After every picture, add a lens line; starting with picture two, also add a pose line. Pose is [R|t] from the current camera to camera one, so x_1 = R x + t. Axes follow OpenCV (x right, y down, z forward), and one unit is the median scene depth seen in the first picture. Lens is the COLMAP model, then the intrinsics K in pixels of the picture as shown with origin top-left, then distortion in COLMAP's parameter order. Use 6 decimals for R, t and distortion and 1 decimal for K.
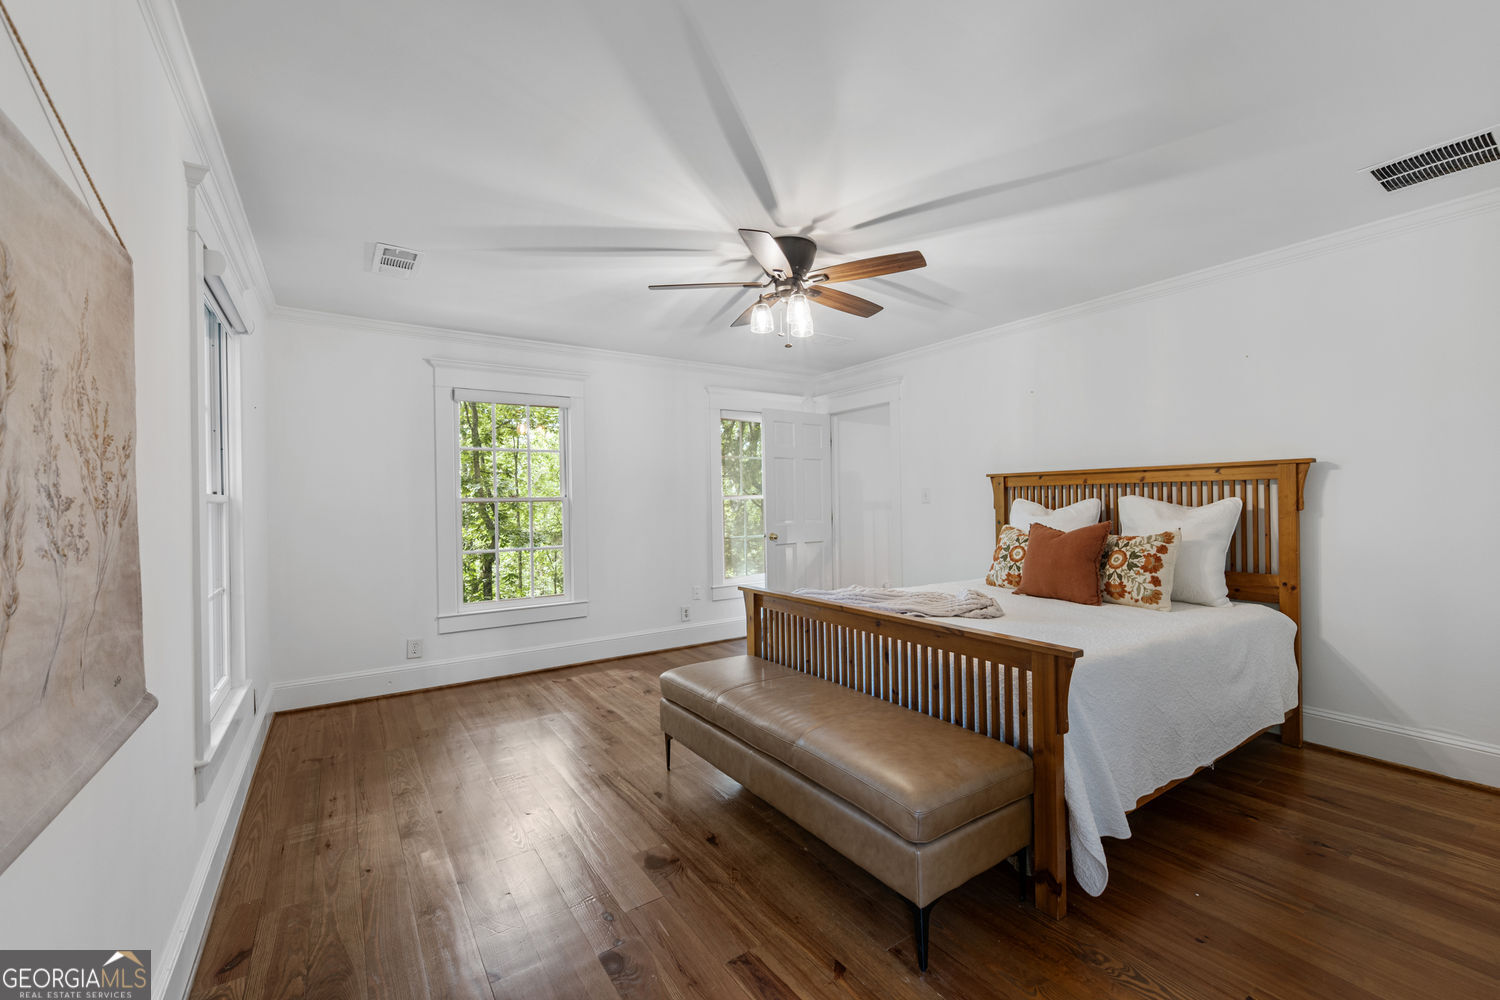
lens RADIAL K [[615.5, 0, 752.0], [0, 615.5, 500.6], [0, 0, 1]] dist [-0.000101, 0.000015]
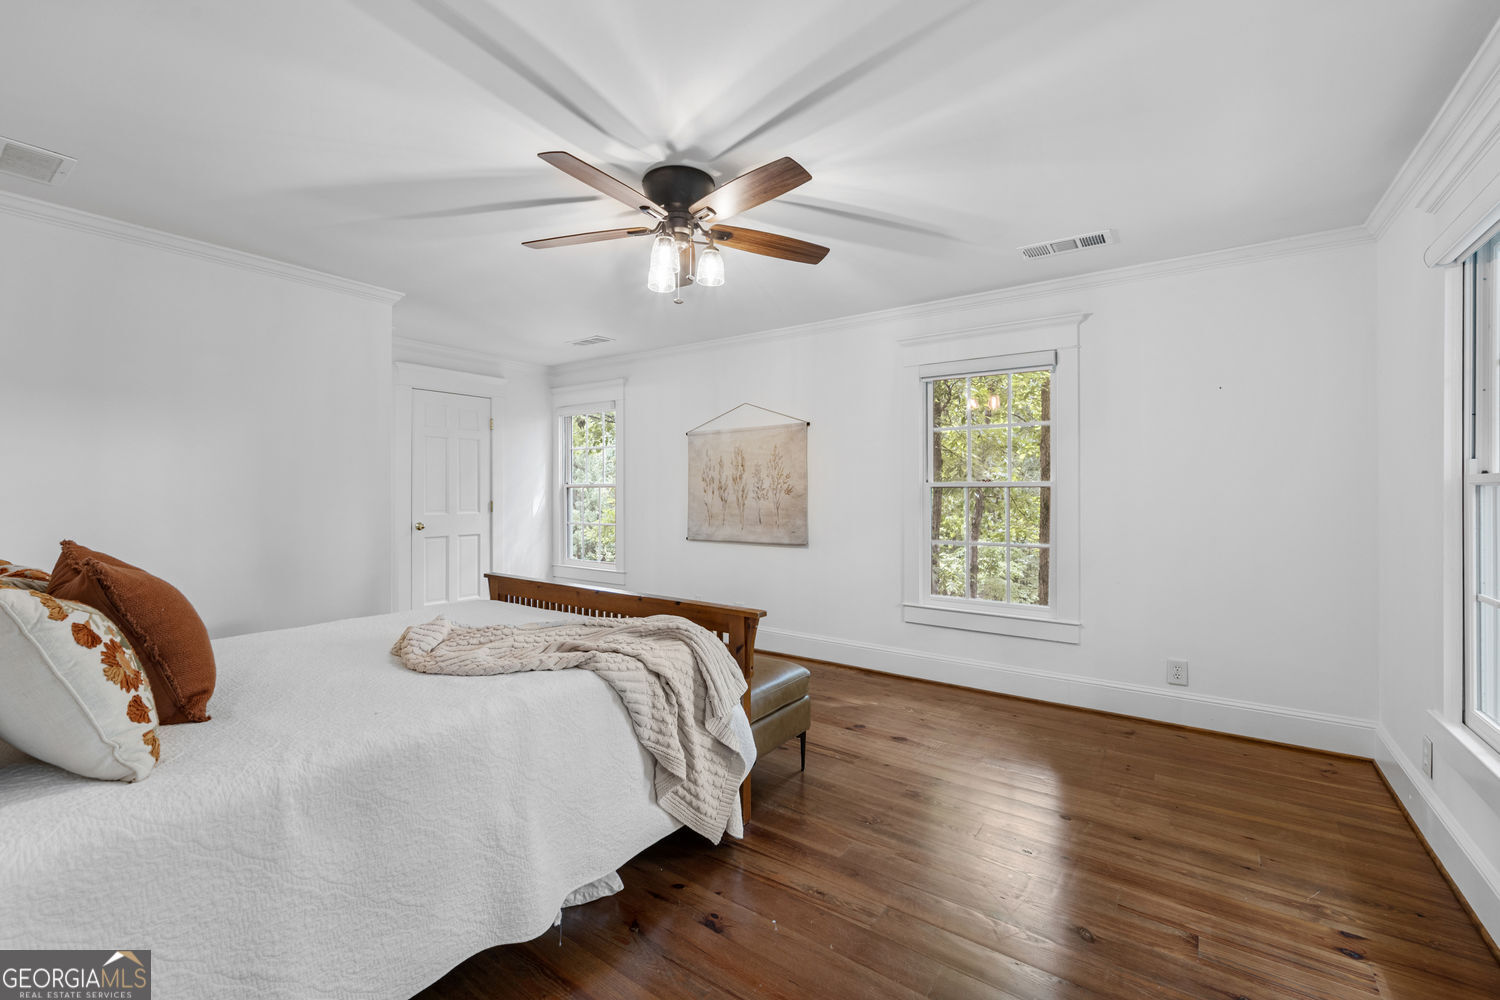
lens RADIAL K [[615.5, 0, 744.7], [0, 615.5, 495.1], [0, 0, 1]] dist [-0.000101, 0.000015]
pose [[-0.939407, 0.013517, -0.342538, 0.244938], [0.011702, 0.999904, 0.007365, 0.005194], [0.342604, 0.002911, -0.939475, 1.712456]]
